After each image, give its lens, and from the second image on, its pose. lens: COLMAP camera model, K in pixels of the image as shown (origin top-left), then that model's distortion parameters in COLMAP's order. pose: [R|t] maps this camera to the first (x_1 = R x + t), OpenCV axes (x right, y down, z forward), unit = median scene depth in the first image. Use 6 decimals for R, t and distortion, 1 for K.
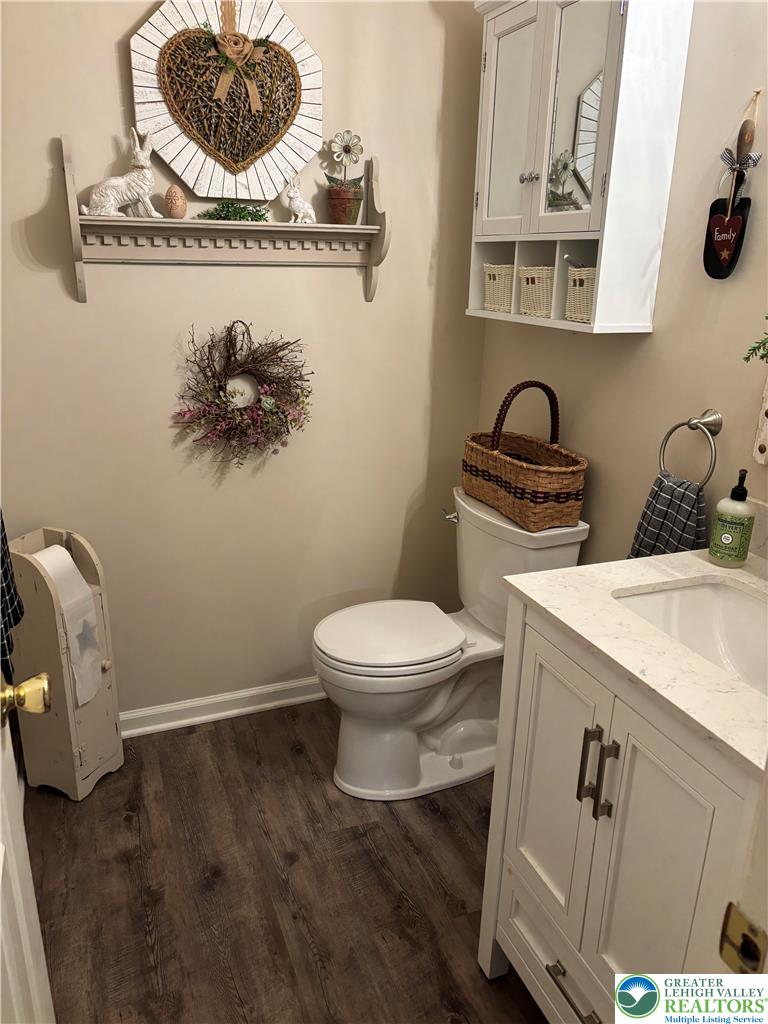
lens RADIAL K [[775.8, 0, 384.0], [0, 775.8, 512.0], [0, 0, 1]] dist [0.035401, -0.011044]
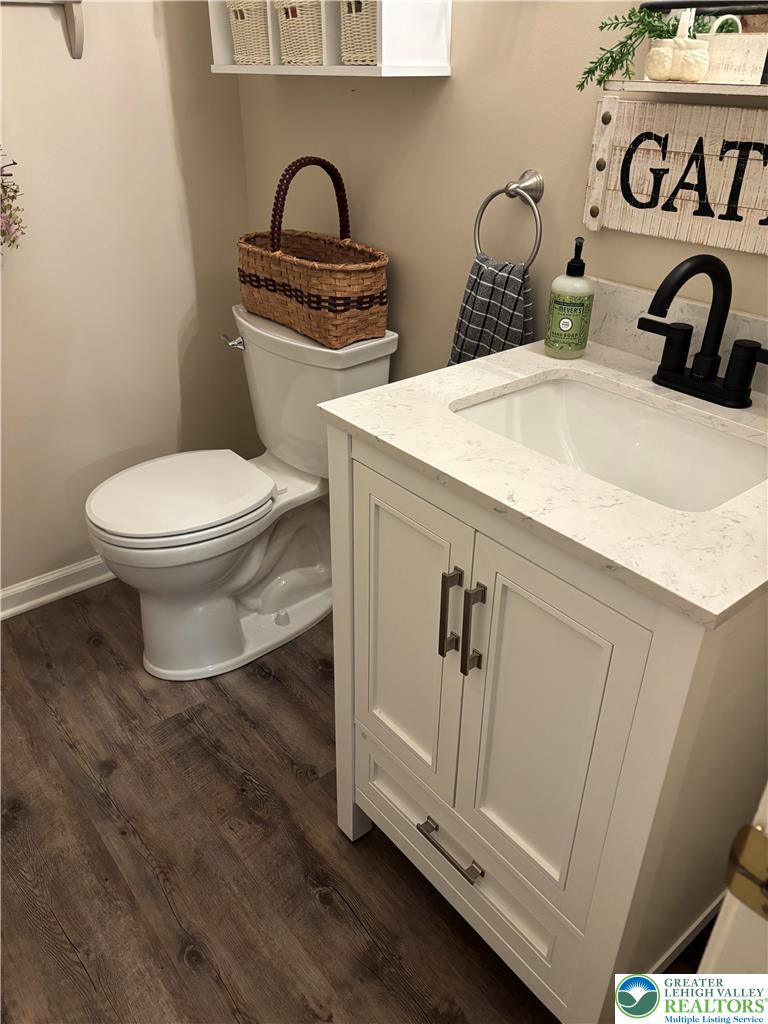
lens RADIAL K [[775.8, 0, 384.0], [0, 775.8, 512.0], [0, 0, 1]] dist [0.035401, -0.011044]
pose [[0.955187, -0.164996, 0.245751, 0.006208], [0.110319, 0.968855, 0.221698, 0.017507], [-0.274676, -0.184652, 0.943640, 0.171981]]
